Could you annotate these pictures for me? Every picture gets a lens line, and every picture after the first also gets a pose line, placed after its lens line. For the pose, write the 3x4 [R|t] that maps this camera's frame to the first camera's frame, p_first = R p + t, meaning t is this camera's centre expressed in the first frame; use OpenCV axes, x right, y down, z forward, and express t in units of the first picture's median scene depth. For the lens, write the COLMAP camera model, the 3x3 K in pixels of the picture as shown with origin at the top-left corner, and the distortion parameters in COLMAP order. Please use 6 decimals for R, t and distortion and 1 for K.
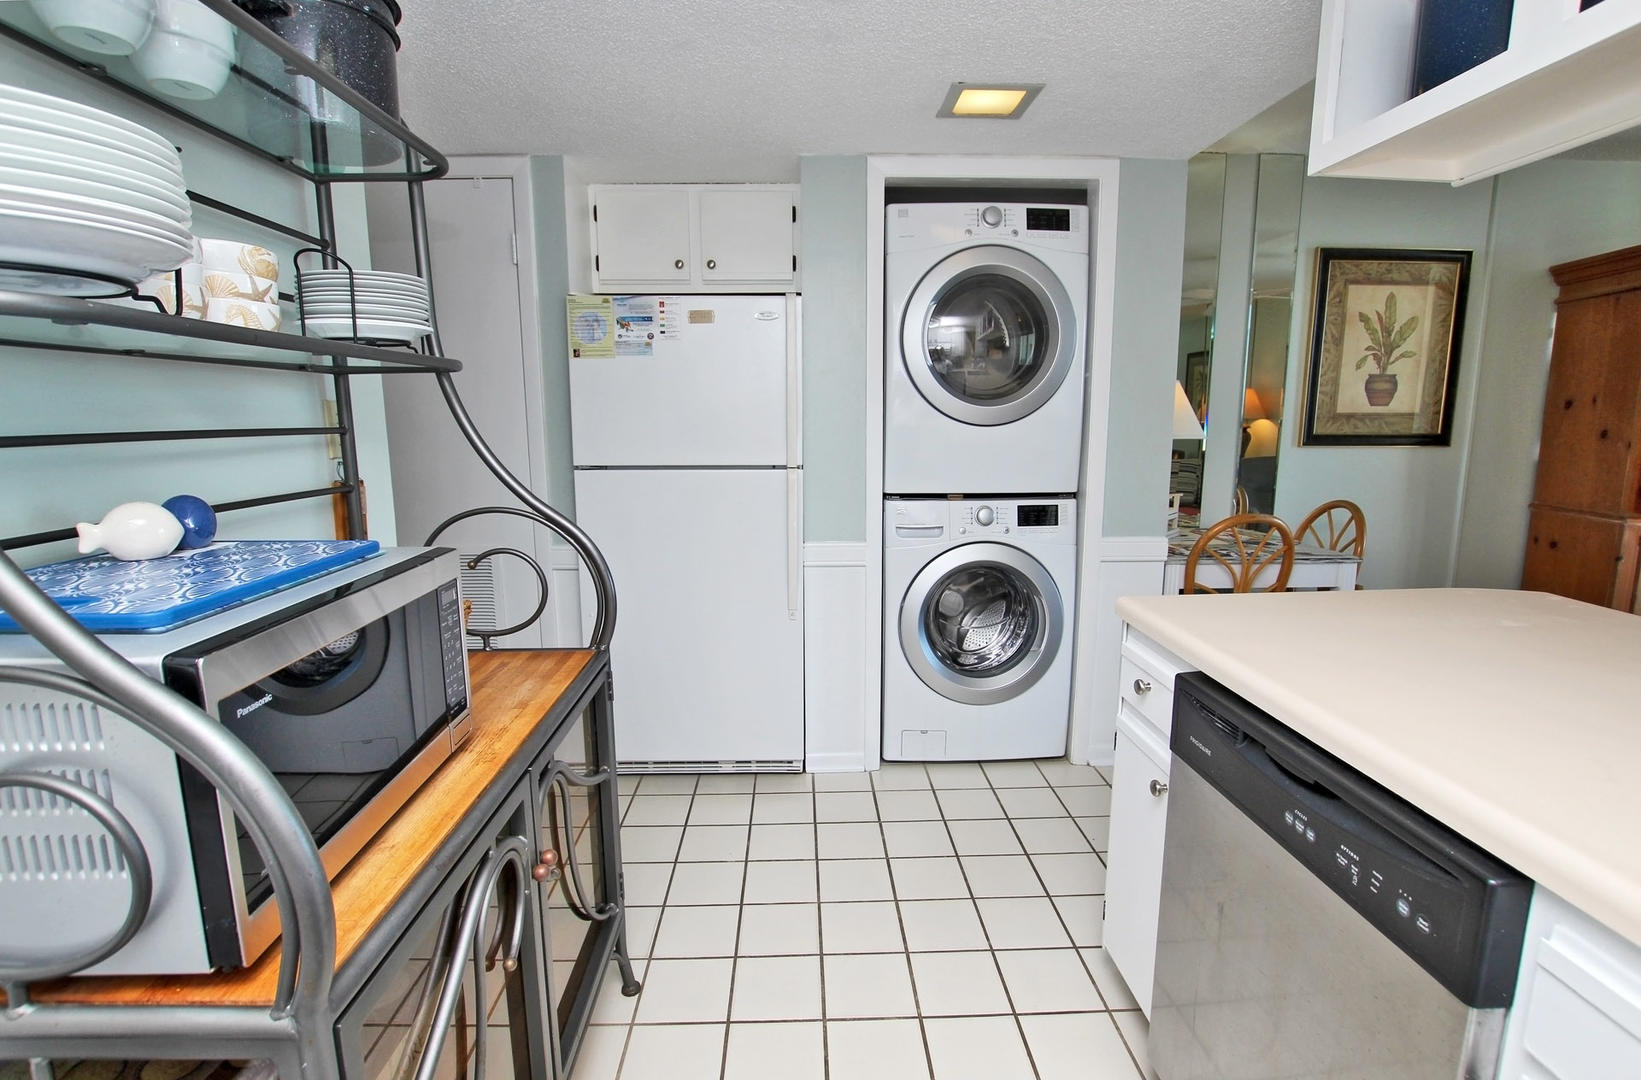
lens RADIAL K [[782.6, 0, 820.5], [0, 782.6, 540.0], [0, 0, 1]] dist [-0.013927, -0.000191]
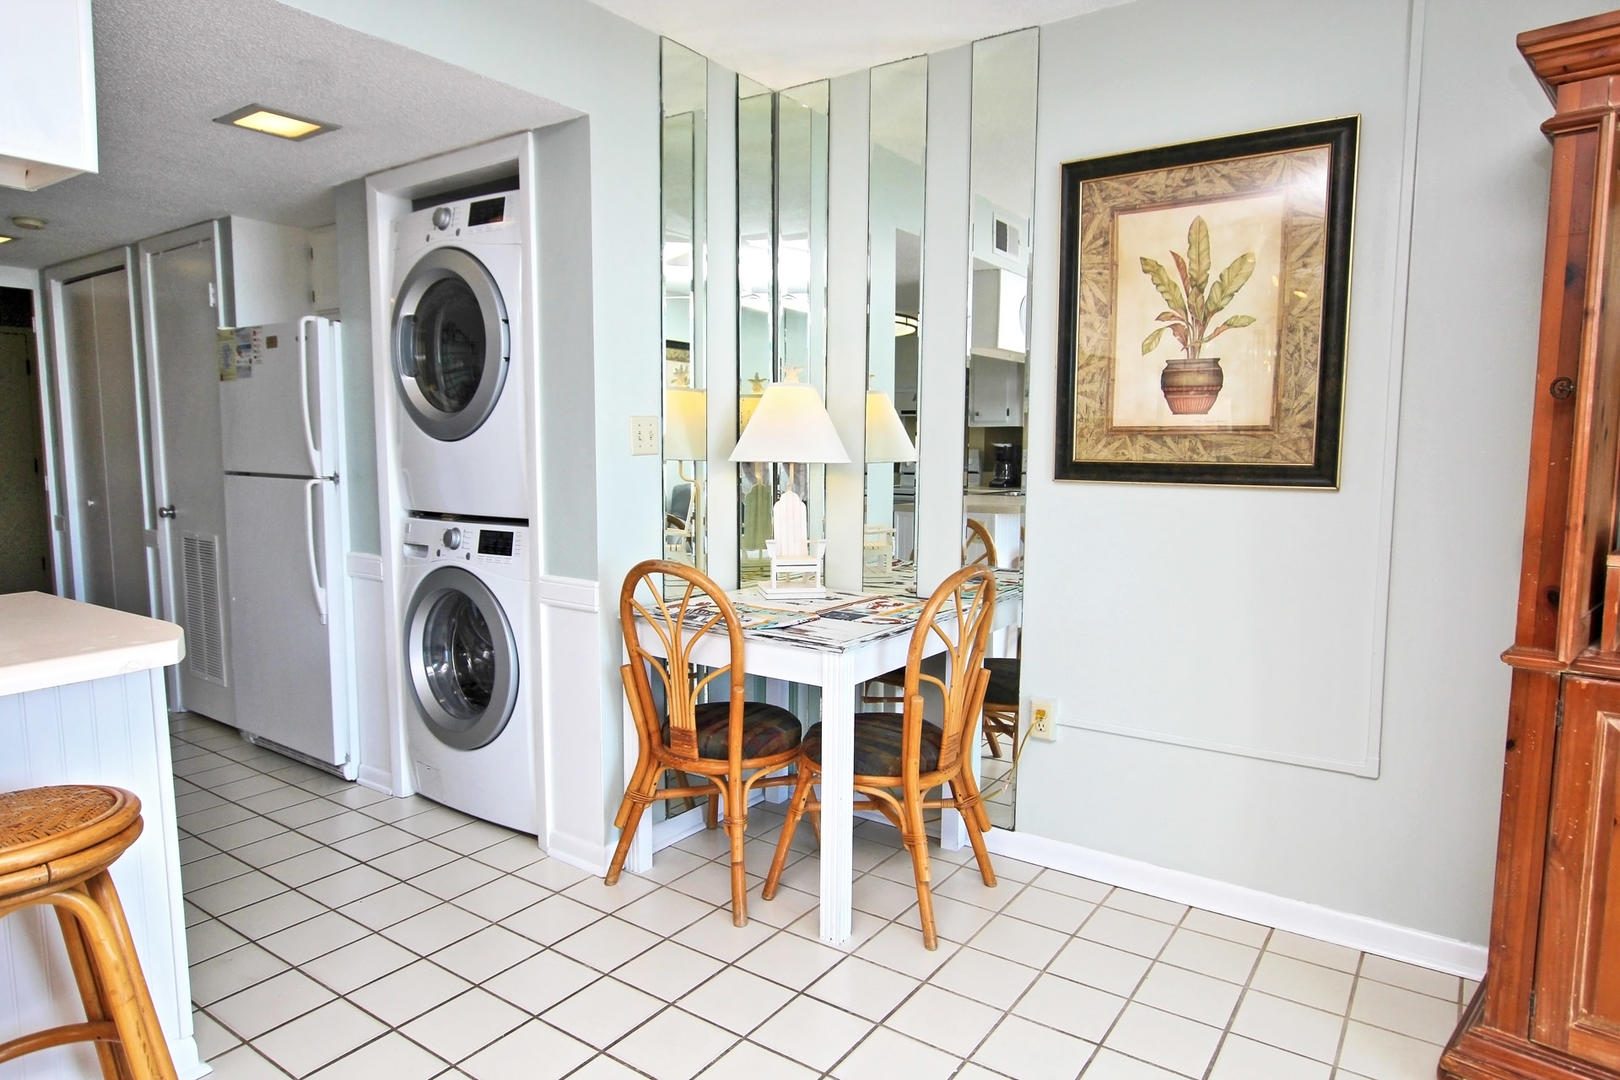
lens RADIAL K [[965.7, 0, 806.3], [0, 965.7, 534.4], [0, 0, 1]] dist [-0.004917, -0.000777]
pose [[0.792946, 0.066224, -0.605682, 0.946344], [-0.100162, 0.994720, -0.022370, -0.040373], [0.601002, 0.078404, 0.795393, 0.273290]]
